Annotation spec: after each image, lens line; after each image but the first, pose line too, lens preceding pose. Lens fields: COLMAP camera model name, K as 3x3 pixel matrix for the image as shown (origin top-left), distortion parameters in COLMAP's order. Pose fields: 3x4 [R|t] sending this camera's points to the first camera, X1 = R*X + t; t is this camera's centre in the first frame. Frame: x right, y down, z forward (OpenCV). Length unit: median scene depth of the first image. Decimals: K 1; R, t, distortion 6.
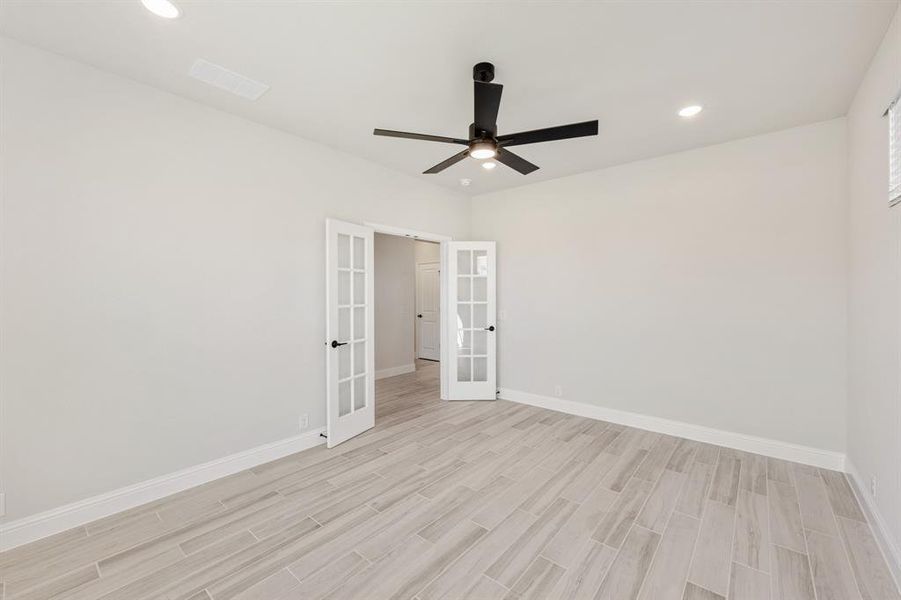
lens RADIAL K [[362.3, 0, 450.5], [0, 362.3, 299.7], [0, 0, 1]] dist [0.002985, 0.000180]
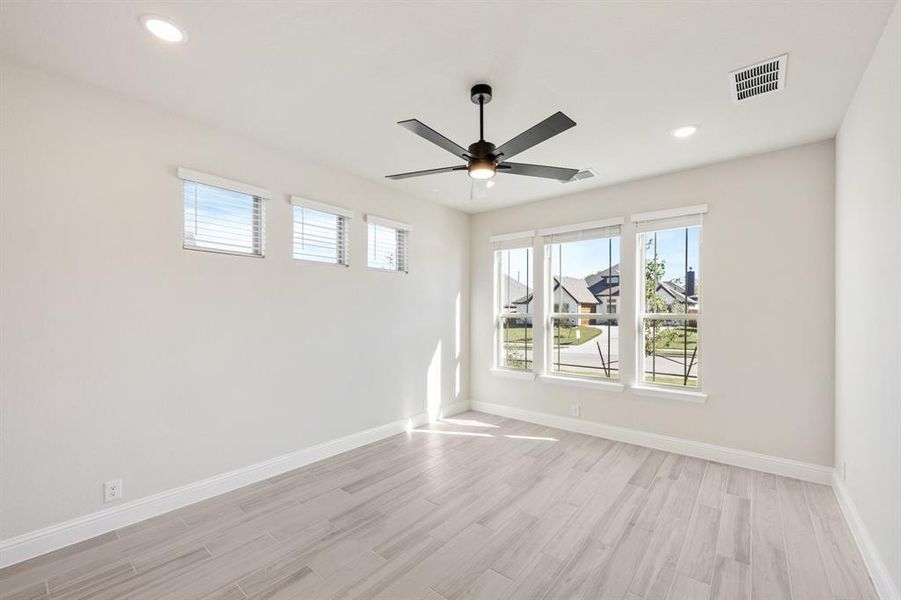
lens RADIAL K [[362.3, 0, 451.5], [0, 362.3, 304.7], [0, 0, 1]] dist [0.002985, 0.000180]
pose [[-0.999979, -0.002554, -0.006021, 0.170324], [-0.002565, 0.999995, 0.001901, -0.034676], [0.006016, 0.001916, -0.999980, 1.898419]]
